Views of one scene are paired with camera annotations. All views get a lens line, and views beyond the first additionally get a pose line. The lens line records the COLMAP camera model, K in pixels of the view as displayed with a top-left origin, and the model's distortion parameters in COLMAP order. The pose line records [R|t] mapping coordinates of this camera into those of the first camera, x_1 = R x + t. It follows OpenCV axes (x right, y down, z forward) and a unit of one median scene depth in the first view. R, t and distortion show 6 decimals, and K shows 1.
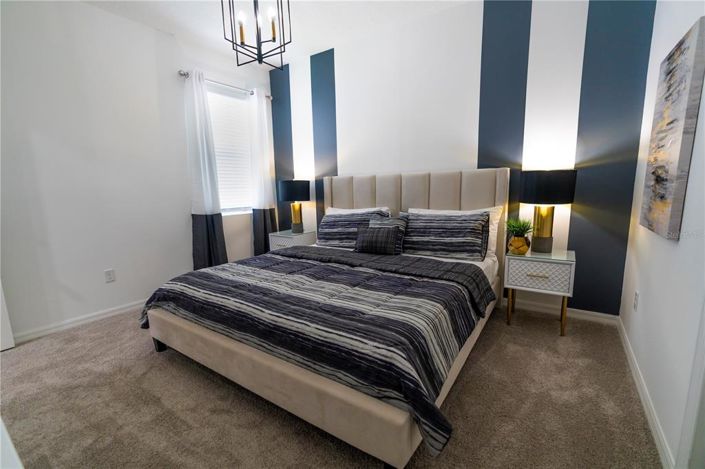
lens RADIAL K [[311.9, 0, 350.4], [0, 311.9, 236.8], [0, 0, 1]] dist [-0.008402, 0.000484]
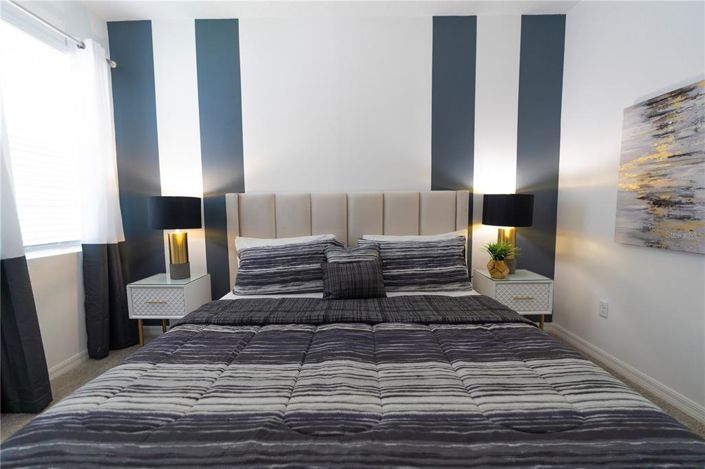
lens RADIAL K [[311.9, 0, 350.4], [0, 311.9, 236.8], [0, 0, 1]] dist [-0.008402, 0.000484]
pose [[0.823825, -0.033014, 0.565882, -0.330602], [0.079517, 0.995162, -0.057705, -0.045675], [-0.561239, 0.092536, 0.822465, 0.379269]]
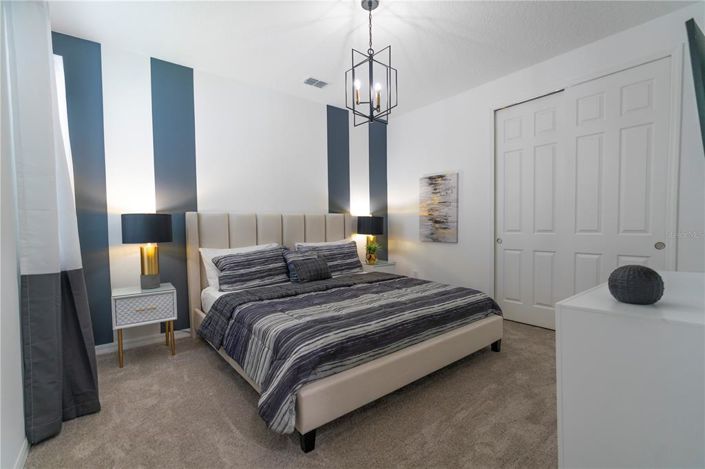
lens RADIAL K [[311.9, 0, 350.4], [0, 311.9, 236.8], [0, 0, 1]] dist [-0.008402, 0.000484]
pose [[0.298802, -0.017250, 0.954159, -0.959619], [0.155481, 0.987357, -0.030840, -0.049359], [-0.941564, 0.157569, 0.297706, 0.490543]]
